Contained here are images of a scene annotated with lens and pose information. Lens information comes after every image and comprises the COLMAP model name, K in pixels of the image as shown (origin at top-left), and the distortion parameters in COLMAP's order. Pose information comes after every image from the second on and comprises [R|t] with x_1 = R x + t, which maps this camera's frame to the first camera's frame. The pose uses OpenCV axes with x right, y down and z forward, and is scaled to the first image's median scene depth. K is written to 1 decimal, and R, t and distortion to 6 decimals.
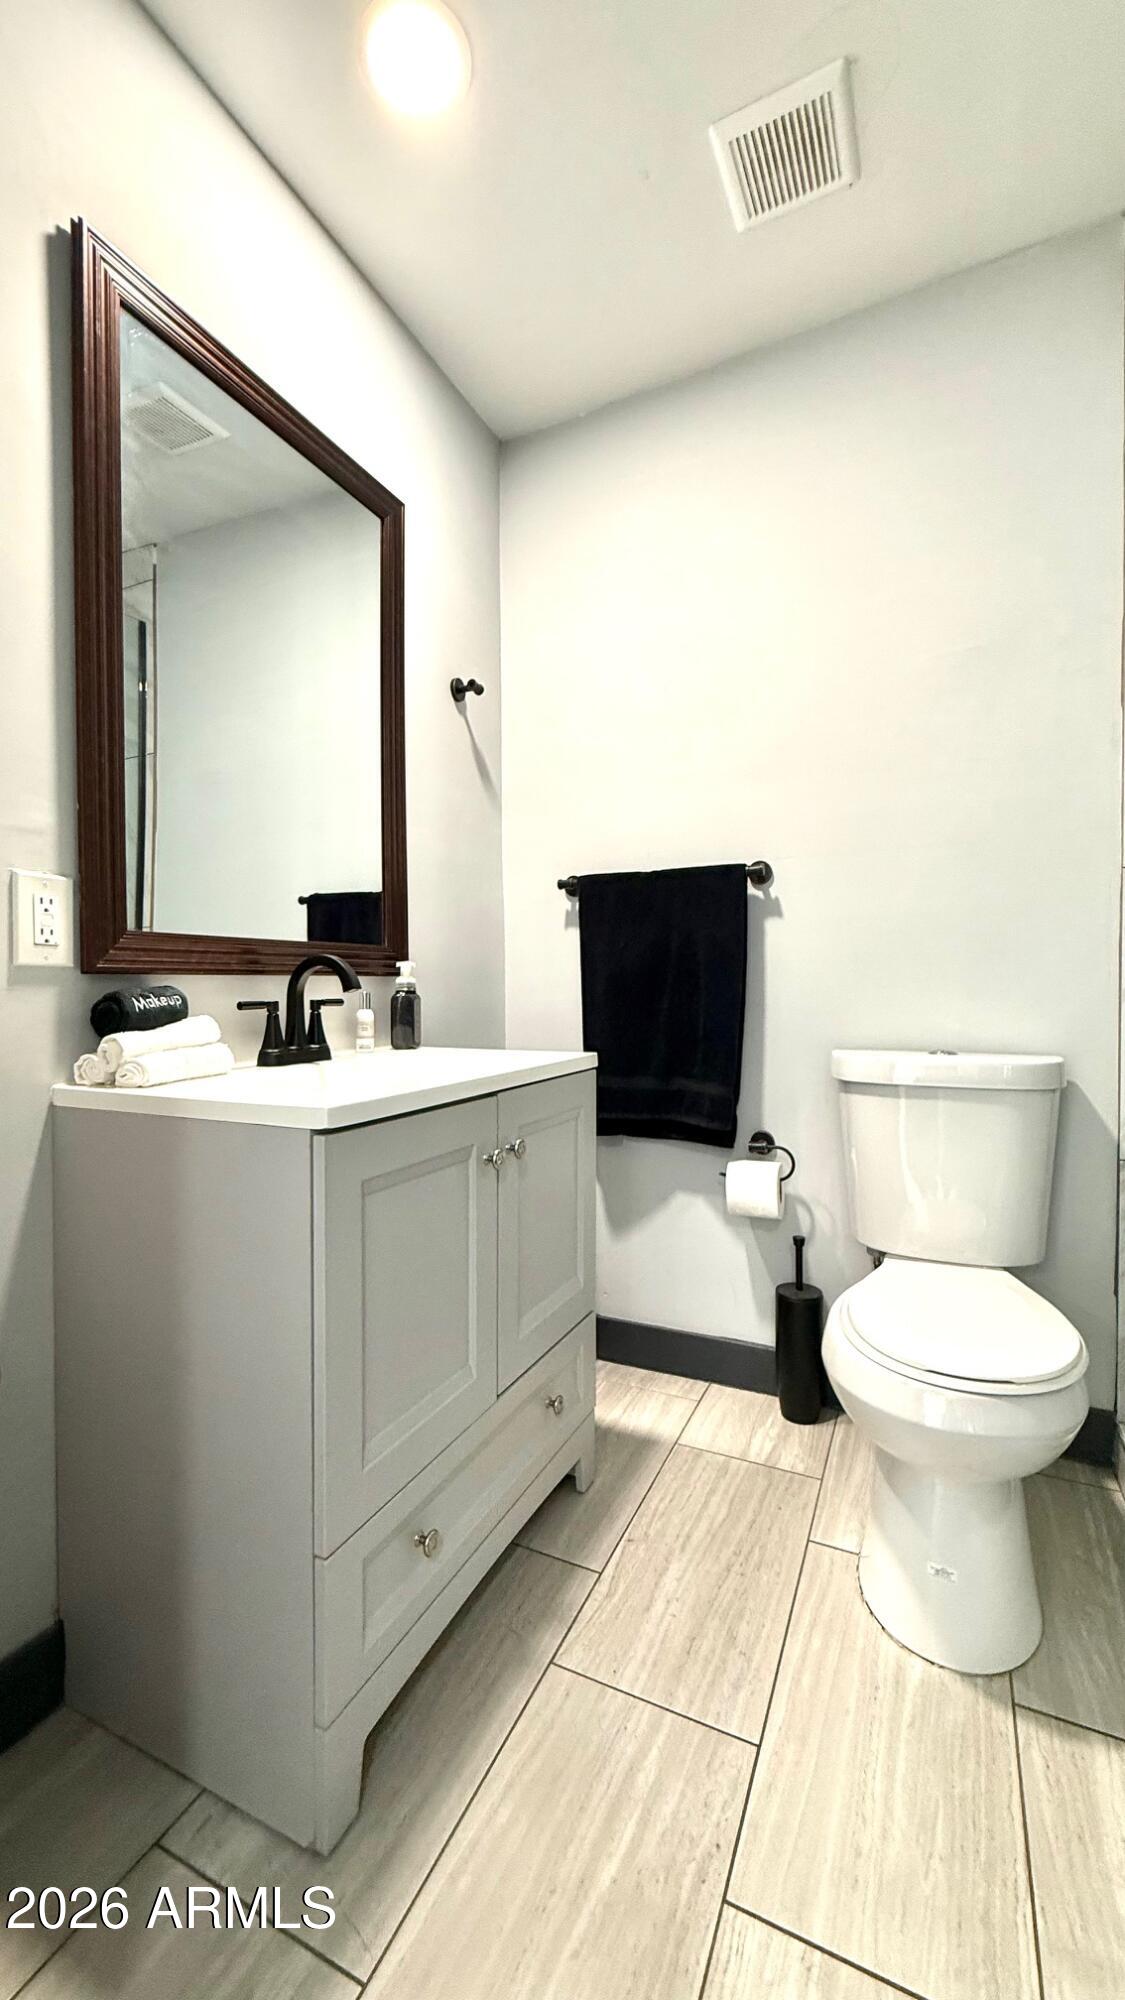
lens RADIAL K [[802.3, 0, 565.7], [0, 802.3, 997.9], [0, 0, 1]] dist [-0.002269, 0.000533]
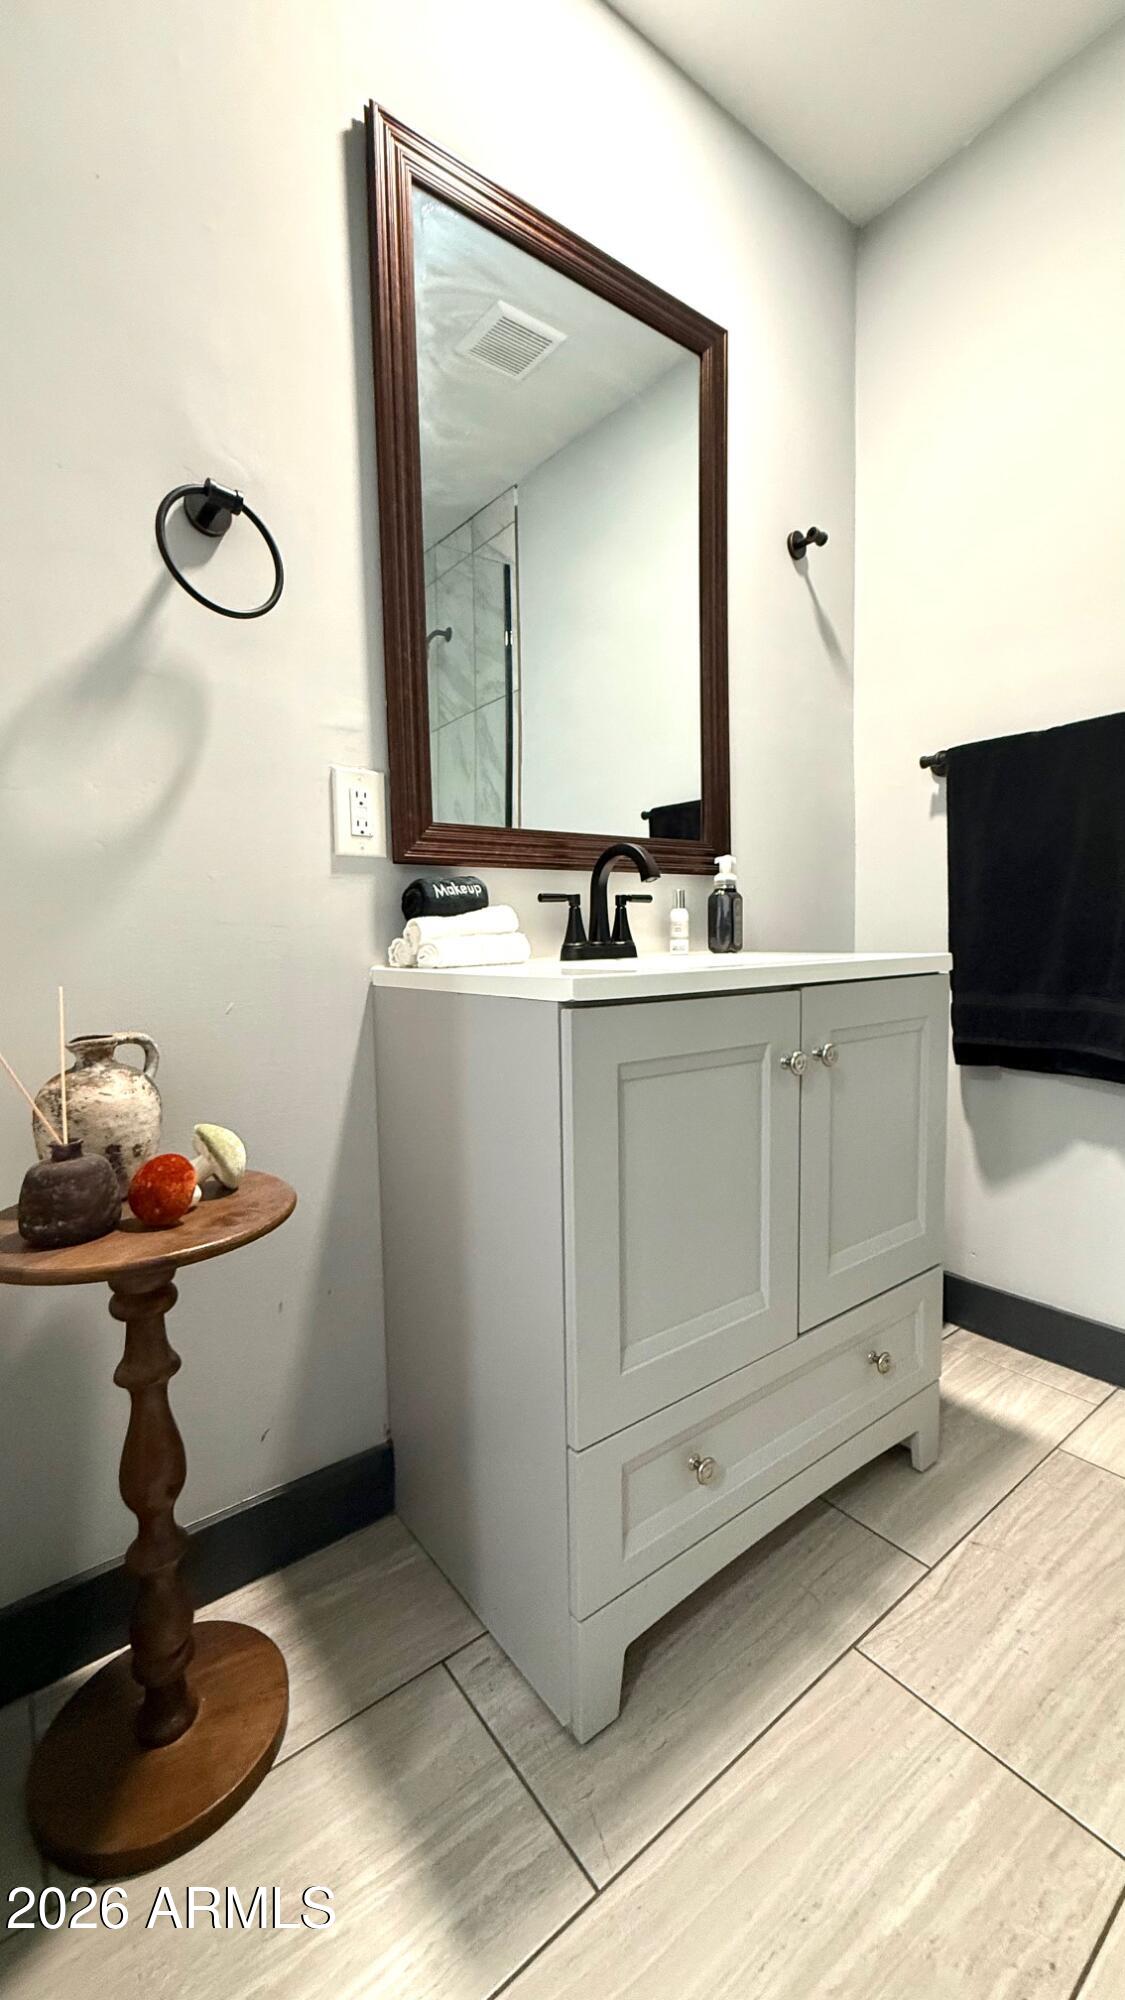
lens RADIAL K [[802.3, 0, 557.3], [0, 802.3, 996.6], [0, 0, 1]] dist [-0.002269, 0.000533]
pose [[0.886907, 0.023144, -0.461368, 0.078550], [0.009210, 0.997660, 0.067750, 0.069789], [0.461856, -0.064337, 0.884618, 0.133788]]
